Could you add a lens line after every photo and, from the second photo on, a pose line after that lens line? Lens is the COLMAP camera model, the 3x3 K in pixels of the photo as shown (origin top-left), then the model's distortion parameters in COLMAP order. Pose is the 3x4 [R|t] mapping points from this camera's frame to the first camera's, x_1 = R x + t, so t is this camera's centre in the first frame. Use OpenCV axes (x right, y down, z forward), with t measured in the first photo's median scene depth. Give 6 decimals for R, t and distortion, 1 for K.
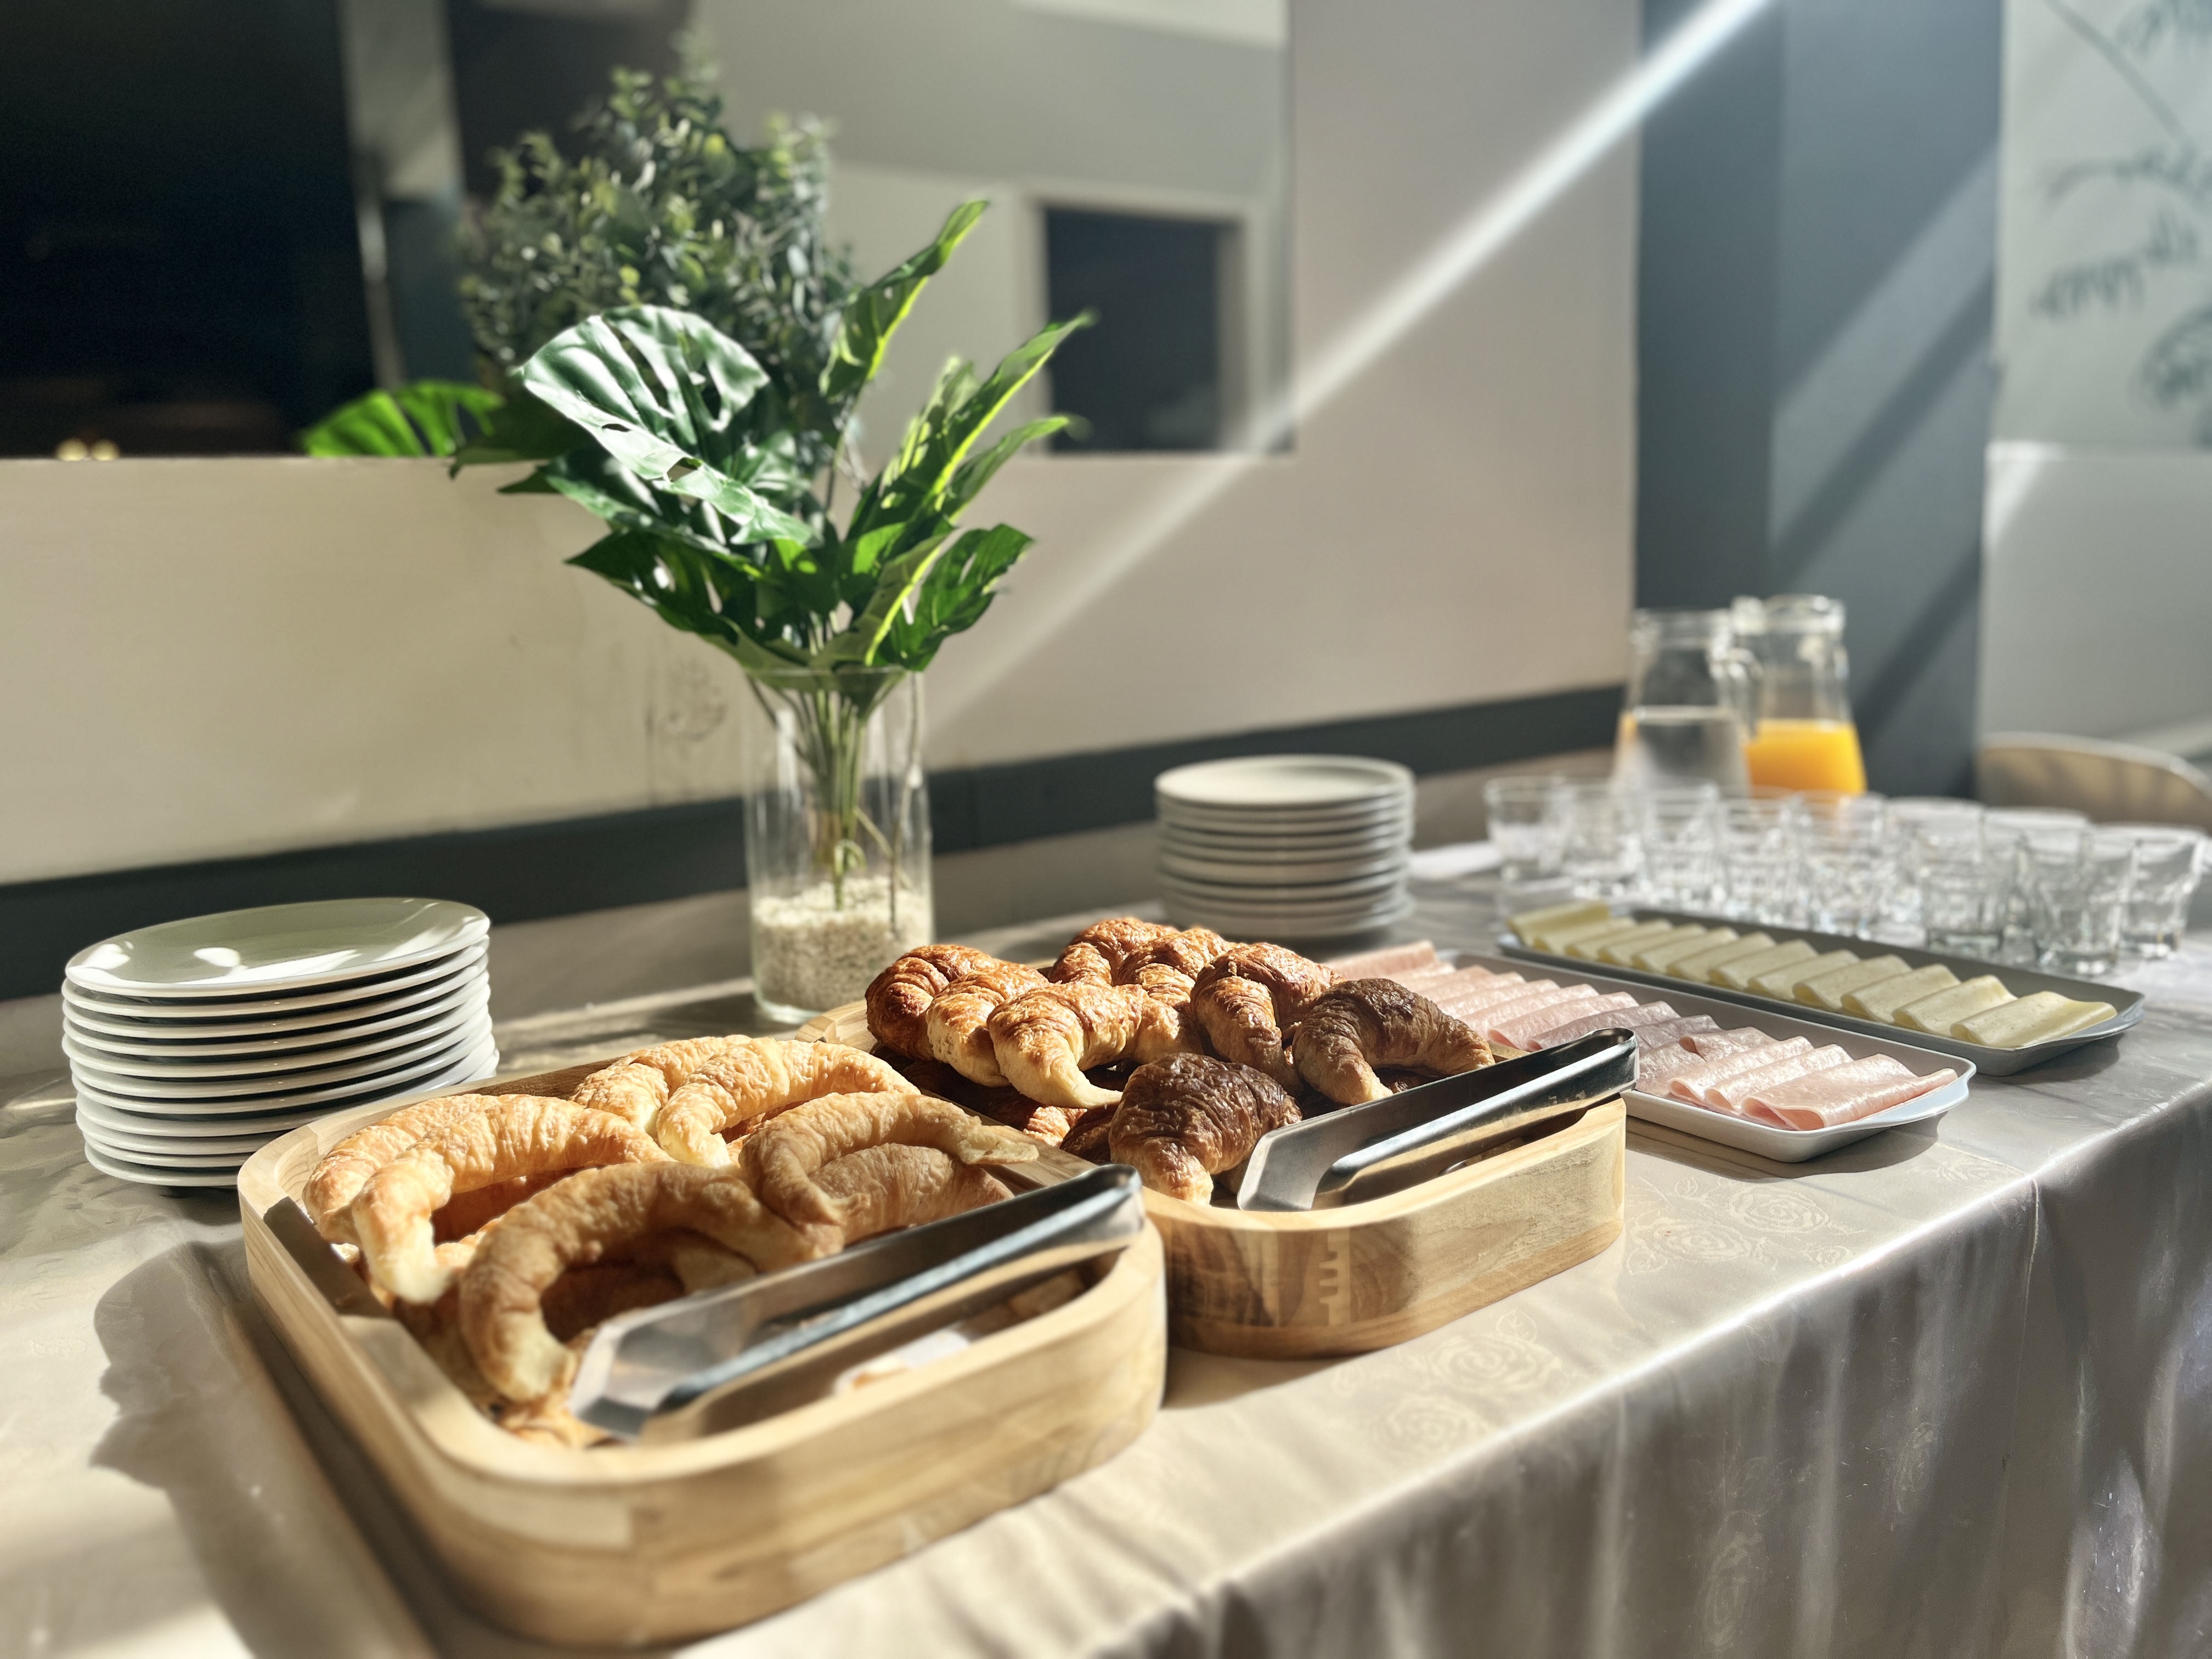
lens RADIAL K [[1724.6, 0, 1187.3], [0, 1724.6, 829.6], [0, 0, 1]] dist [0.042647, -0.131004]
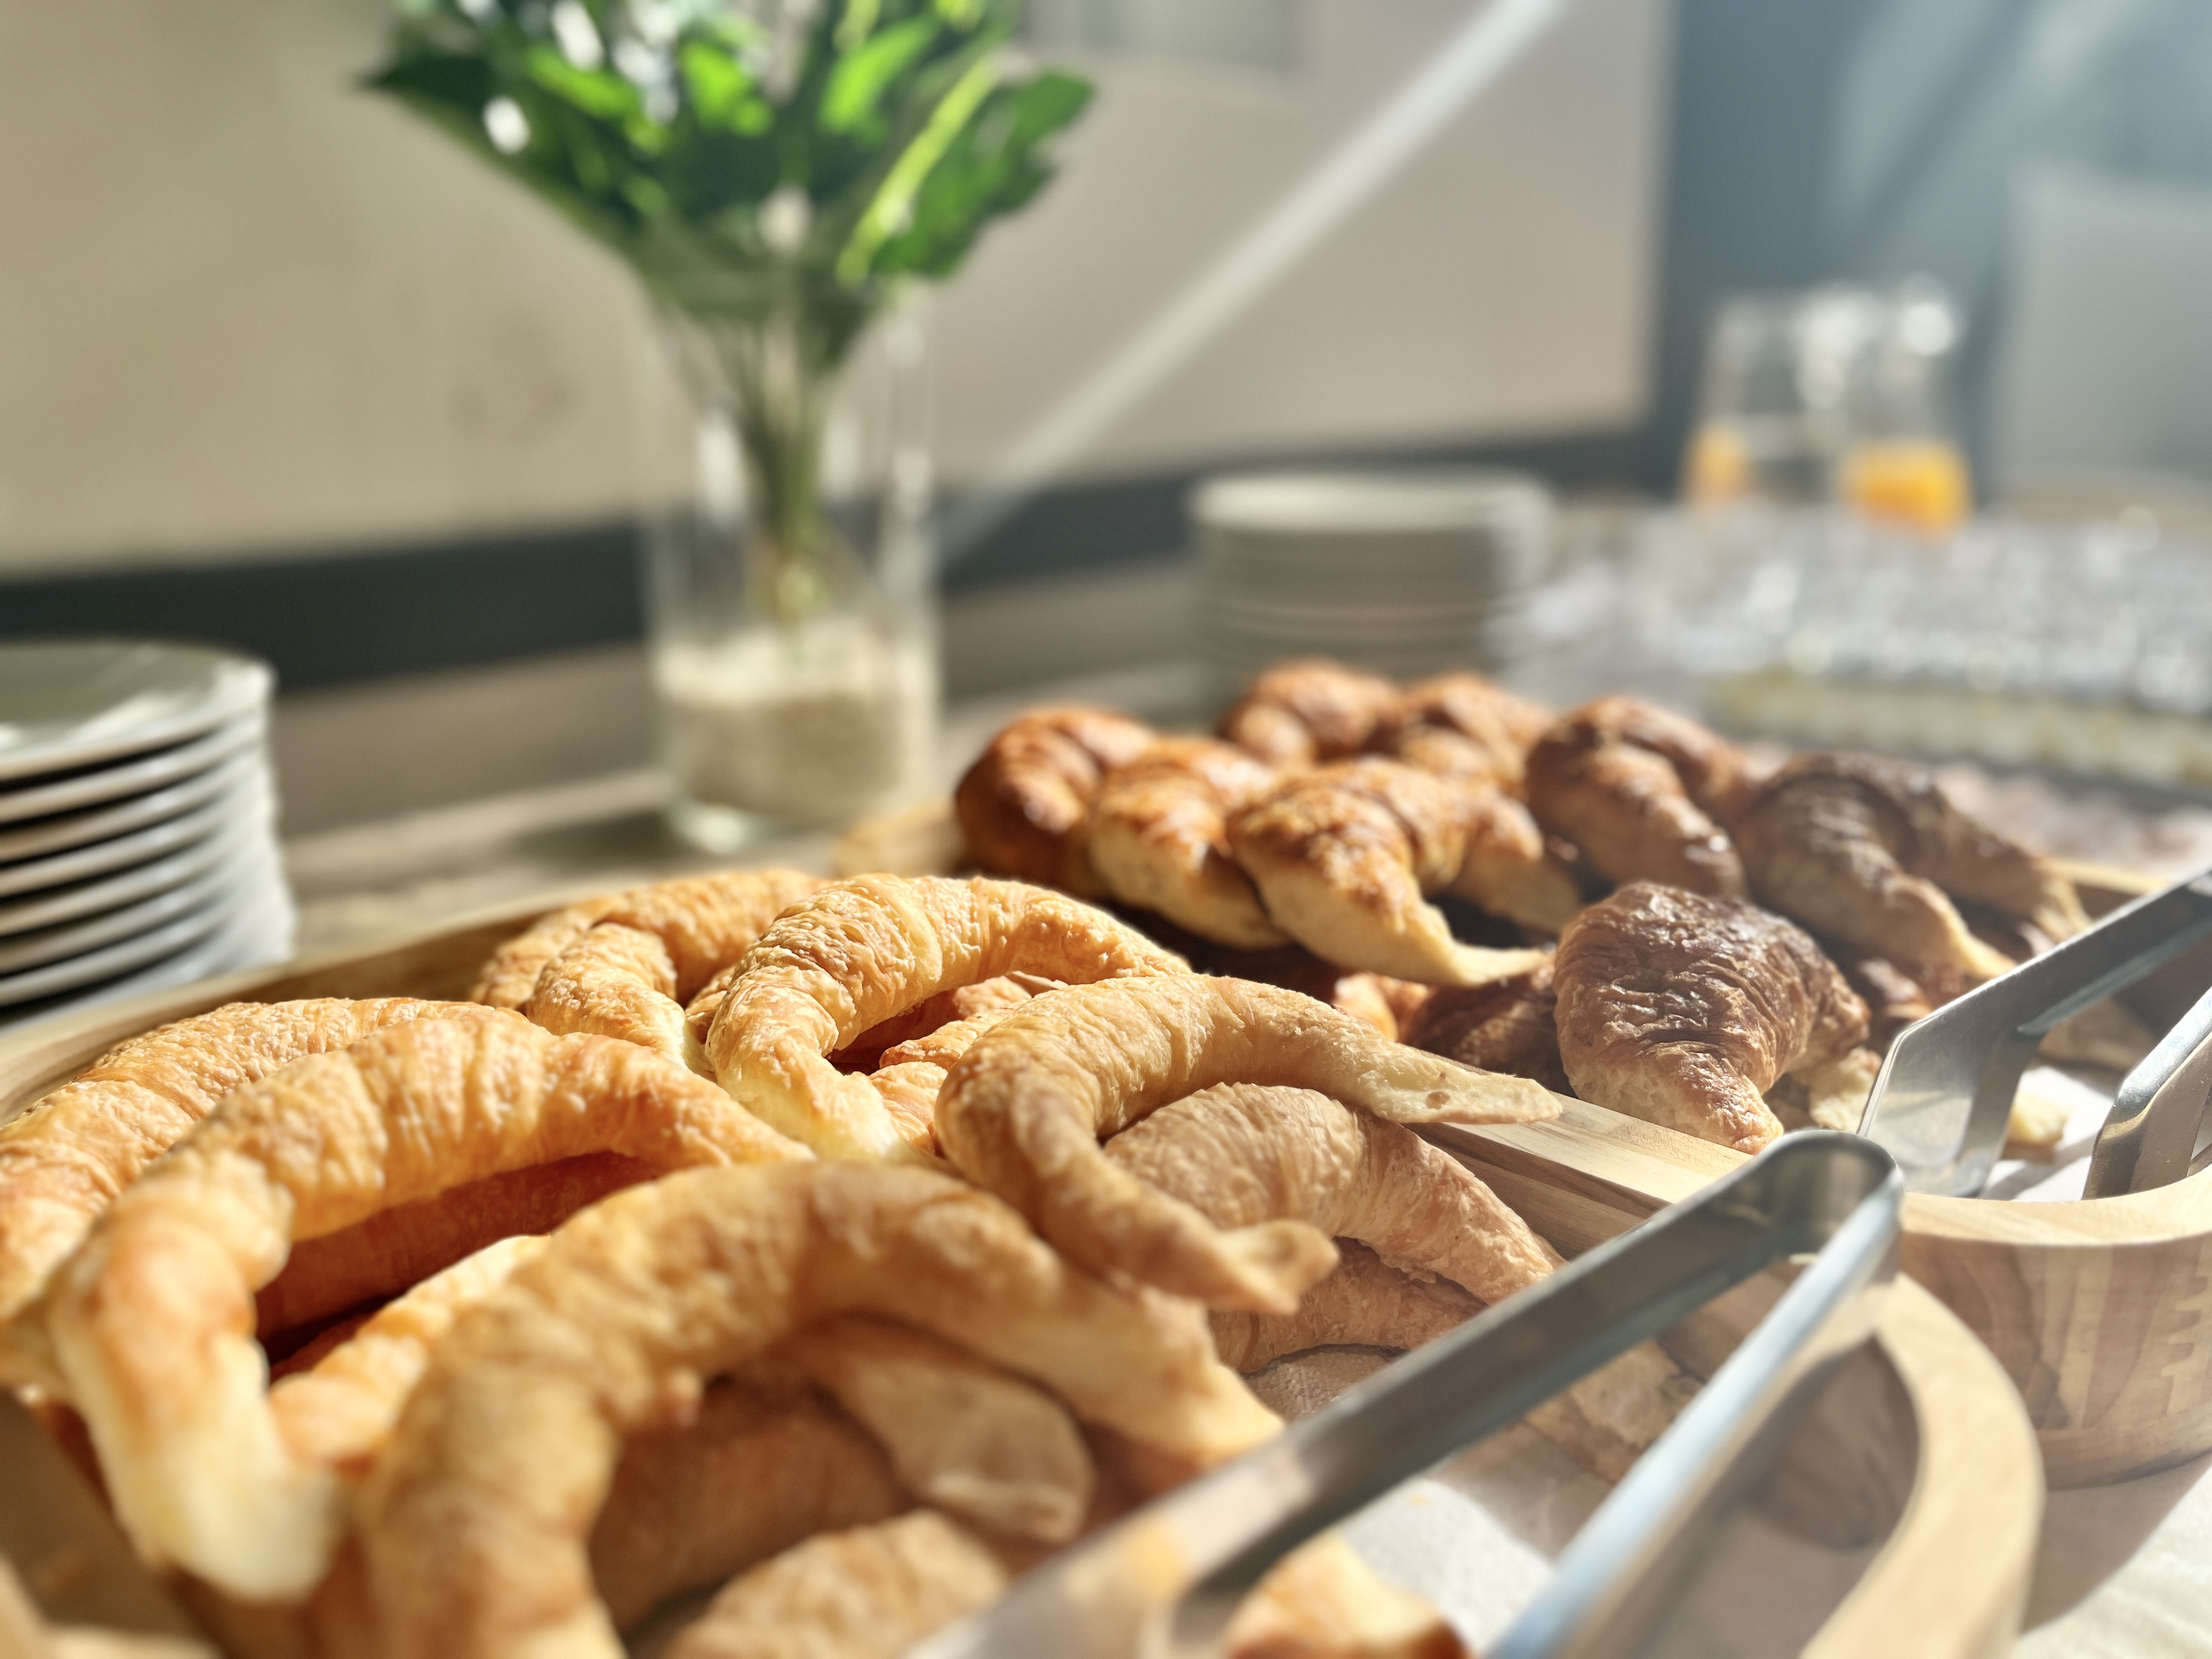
lens RADIAL K [[1642.4, 0, 1106.0], [0, 1642.4, 829.5], [0, 0, 1]] dist [0.009007, -0.007542]
pose [[0.990958, -0.020738, 0.132561, -0.226564], [0.006141, 0.993958, 0.109587, 0.051063], [-0.134033, -0.107782, 0.985098, 0.475628]]
